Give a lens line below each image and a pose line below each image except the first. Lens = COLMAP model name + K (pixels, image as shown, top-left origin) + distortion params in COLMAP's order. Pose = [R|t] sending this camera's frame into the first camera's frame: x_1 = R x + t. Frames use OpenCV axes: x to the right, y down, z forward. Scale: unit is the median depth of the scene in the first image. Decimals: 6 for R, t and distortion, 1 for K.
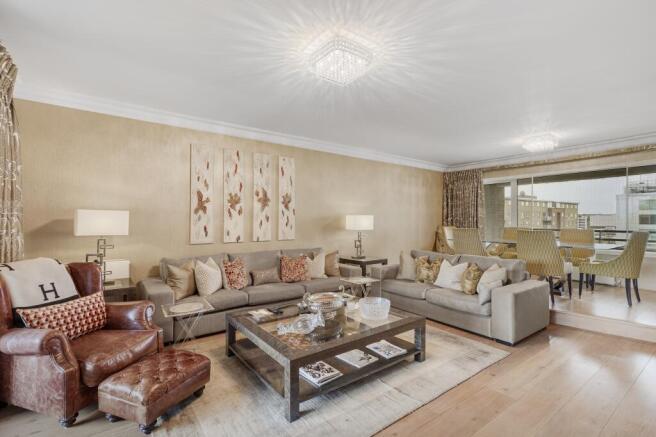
lens RADIAL K [[301.1, 0, 328.0], [0, 301.1, 218.5], [0, 0, 1]] dist [0.000543, -0.000029]
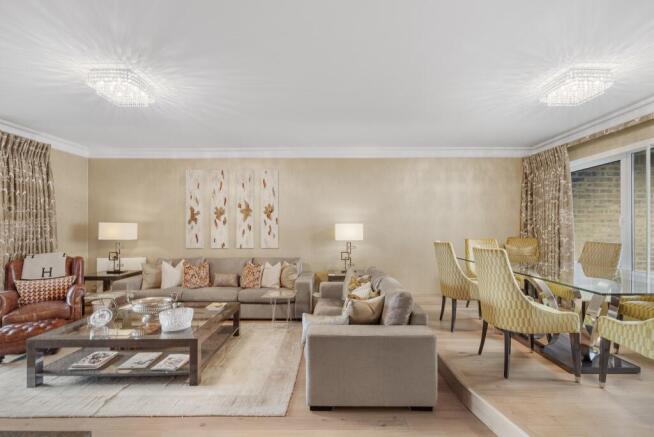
lens RADIAL K [[305.2, 0, 327.0], [0, 305.2, 218.5], [0, 0, 1]] dist [0.008652, -0.000058]
pose [[0.790579, -0.019468, -0.612051, 0.695530], [0.004760, 0.999660, -0.025649, -0.003709], [0.612342, 0.017364, 0.790402, 0.291325]]
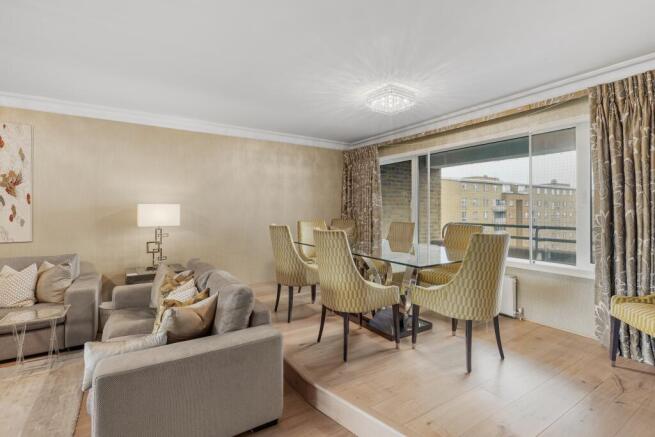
lens RADIAL K [[316.4, 0, 329.3], [0, 316.4, 207.6], [0, 0, 1]] dist [0.008136, -0.000726]
pose [[0.997900, -0.002238, -0.064733, 0.608384], [0.001877, 0.999982, -0.005626, 0.002048], [0.064744, 0.005493, 0.997887, 0.372263]]
